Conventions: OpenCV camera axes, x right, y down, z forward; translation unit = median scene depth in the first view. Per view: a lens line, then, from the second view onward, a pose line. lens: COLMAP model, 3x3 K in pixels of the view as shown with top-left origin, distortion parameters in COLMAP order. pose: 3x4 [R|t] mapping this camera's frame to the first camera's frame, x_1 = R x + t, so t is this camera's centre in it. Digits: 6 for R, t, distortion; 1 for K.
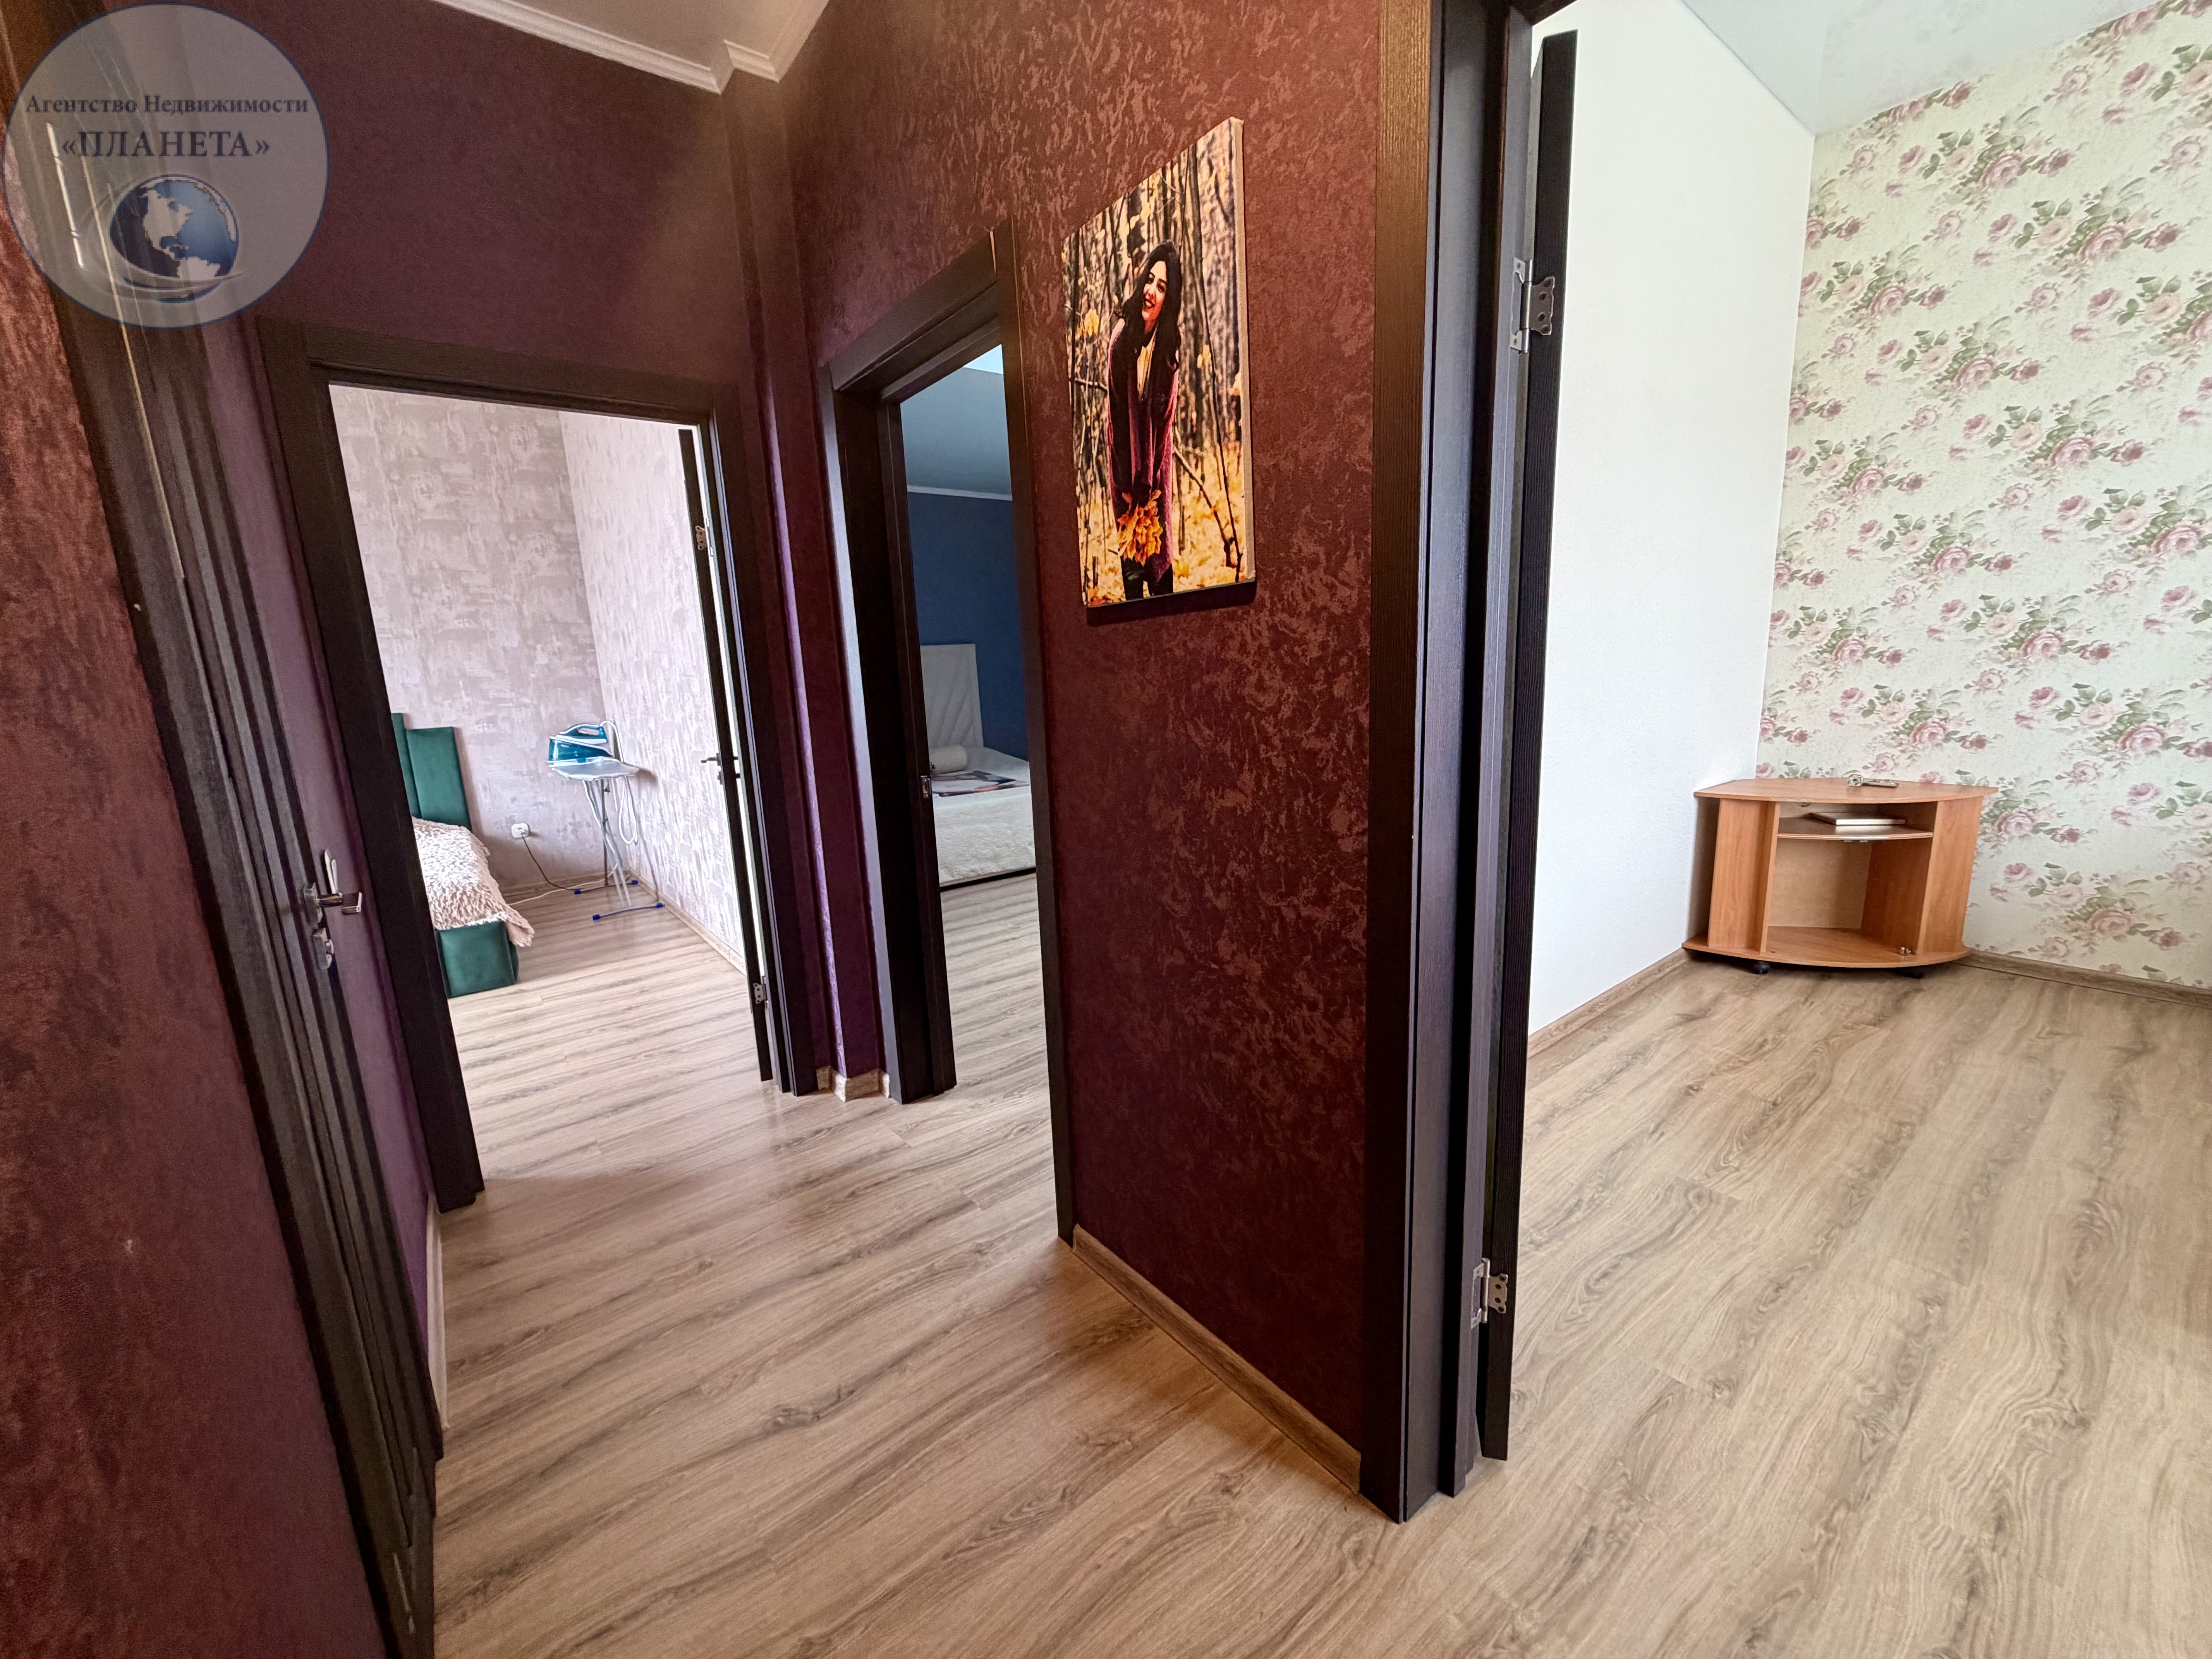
lens RADIAL K [[883.0, 0, 1097.3], [0, 883.0, 833.0], [0, 0, 1]] dist [-0.000019, -0.000262]
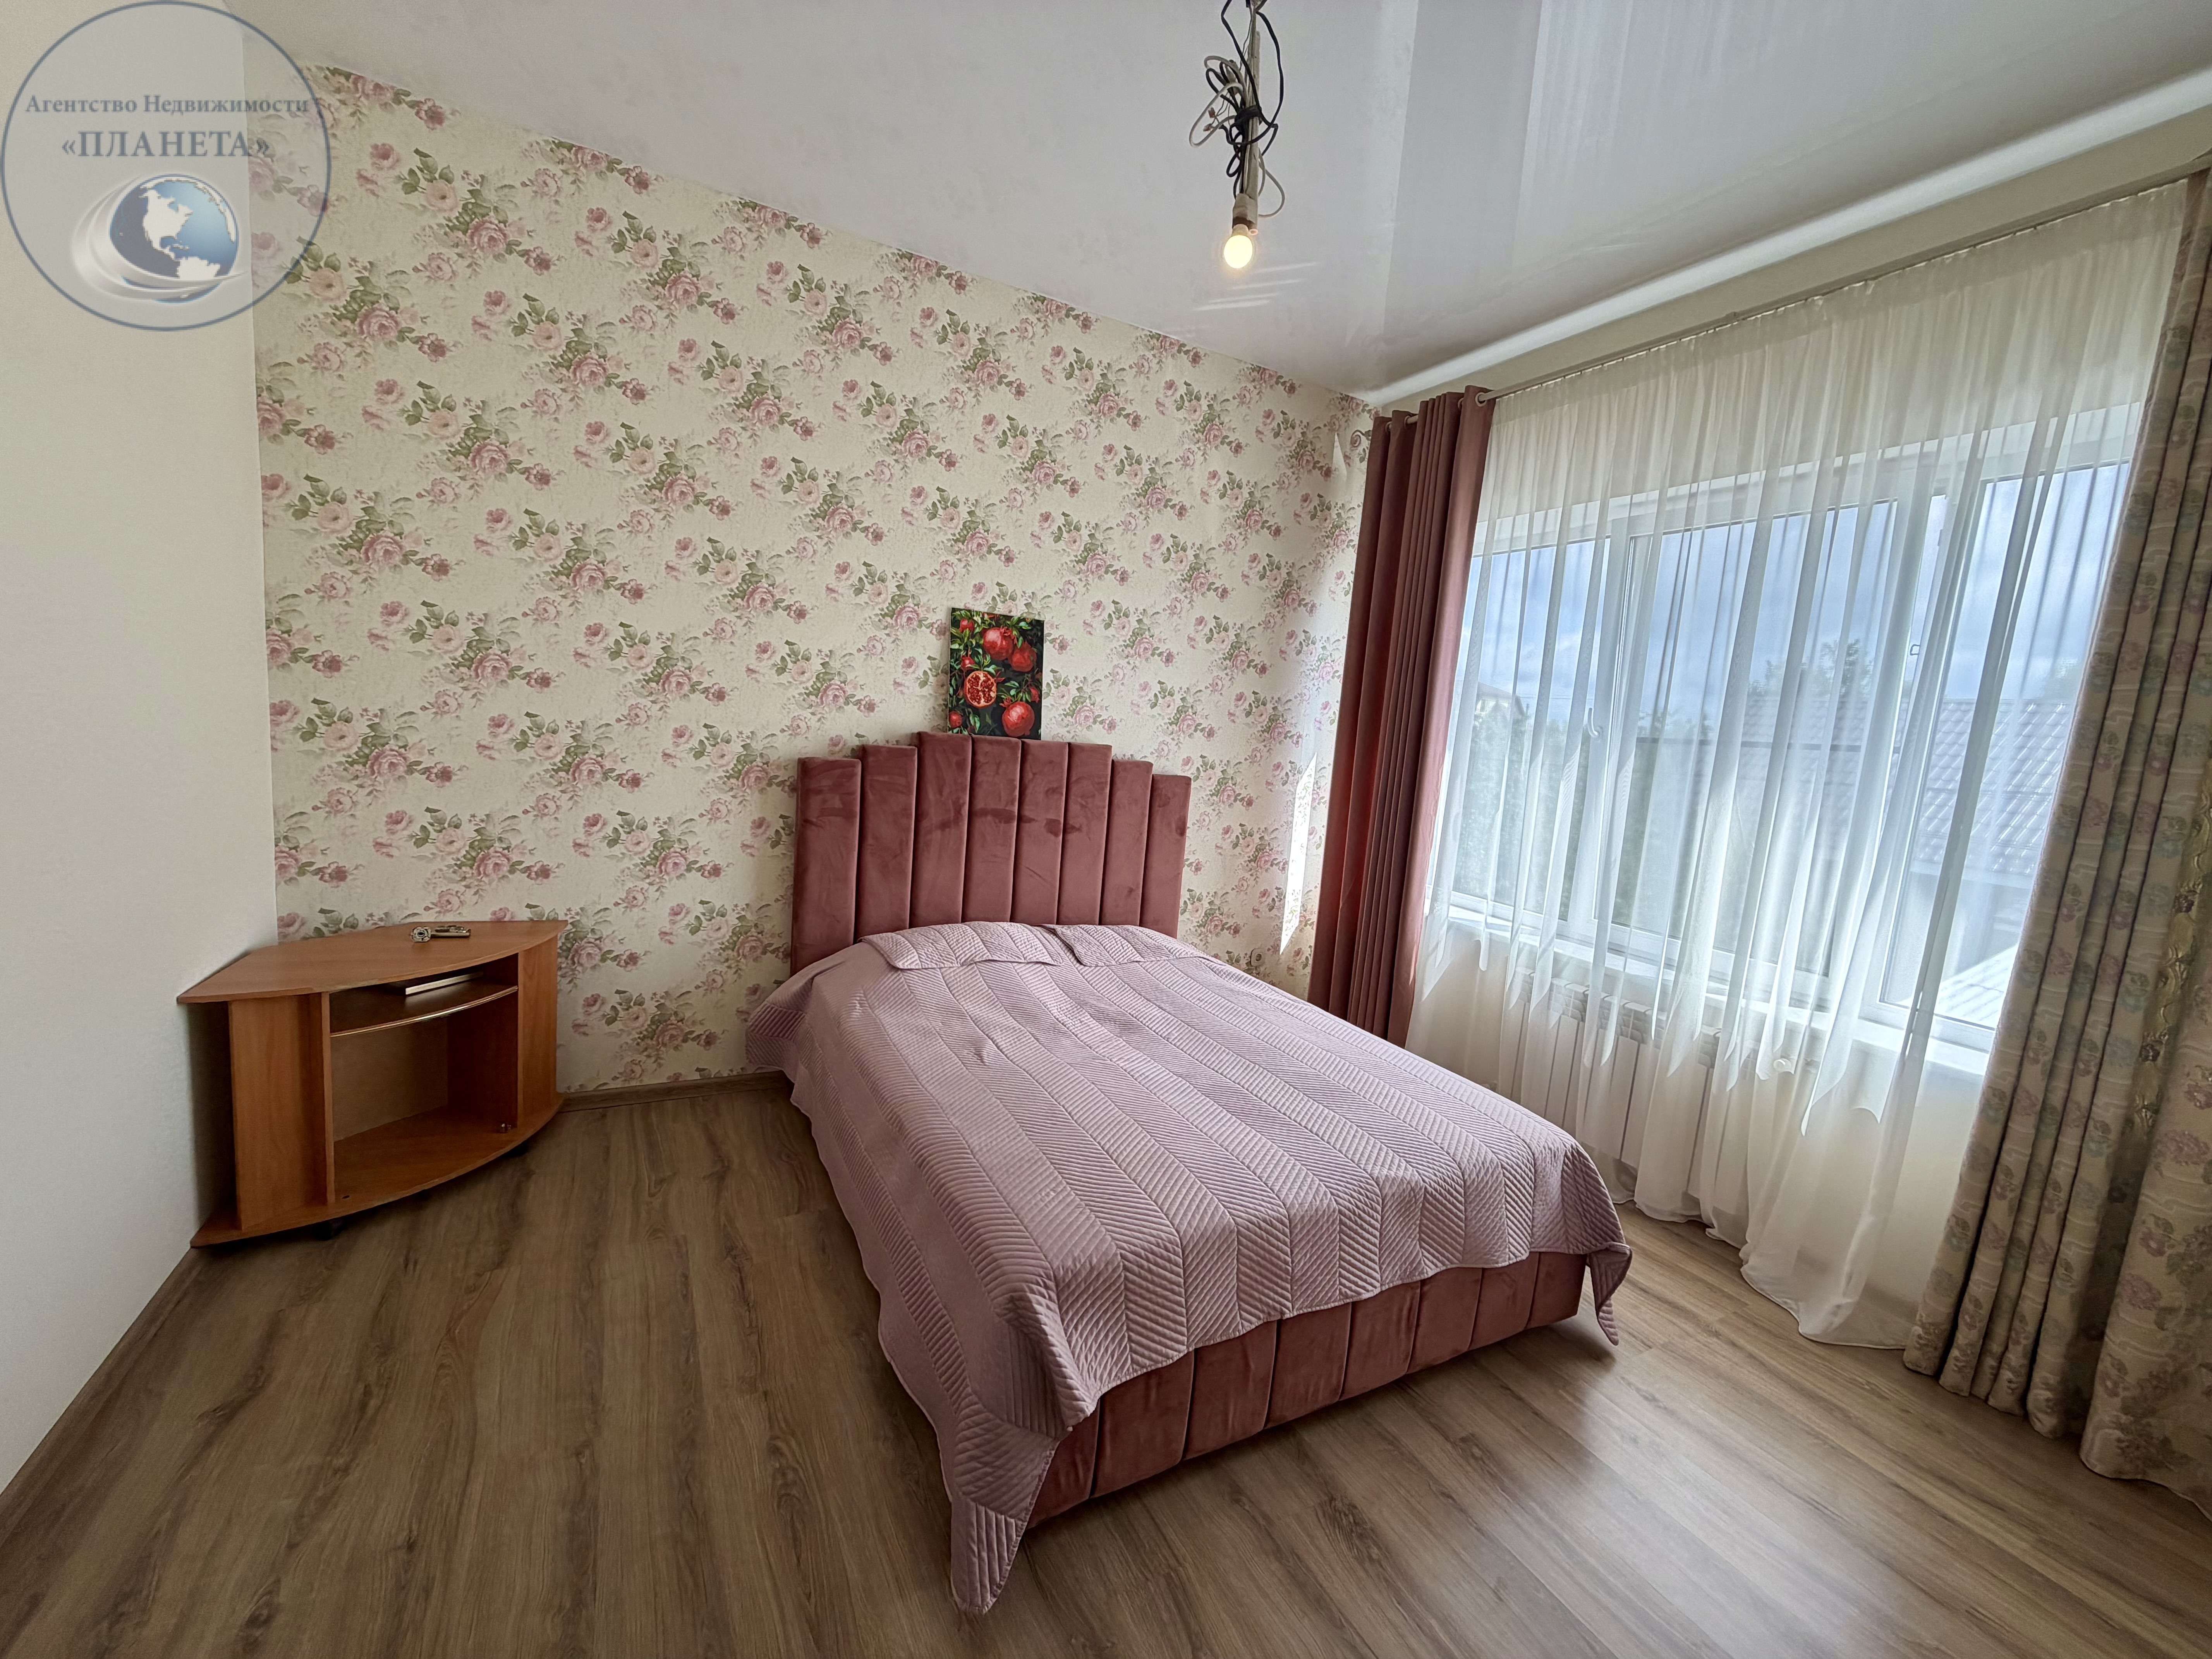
lens RADIAL K [[883.0, 0, 1100.9], [0, 883.0, 830.6], [0, 0, 1]] dist [-0.000019, -0.000262]
pose [[0.163454, -0.063340, 0.984516, 0.221757], [0.101593, 0.993712, 0.047065, -0.142675], [-0.981306, 0.092327, 0.168861, 0.308310]]
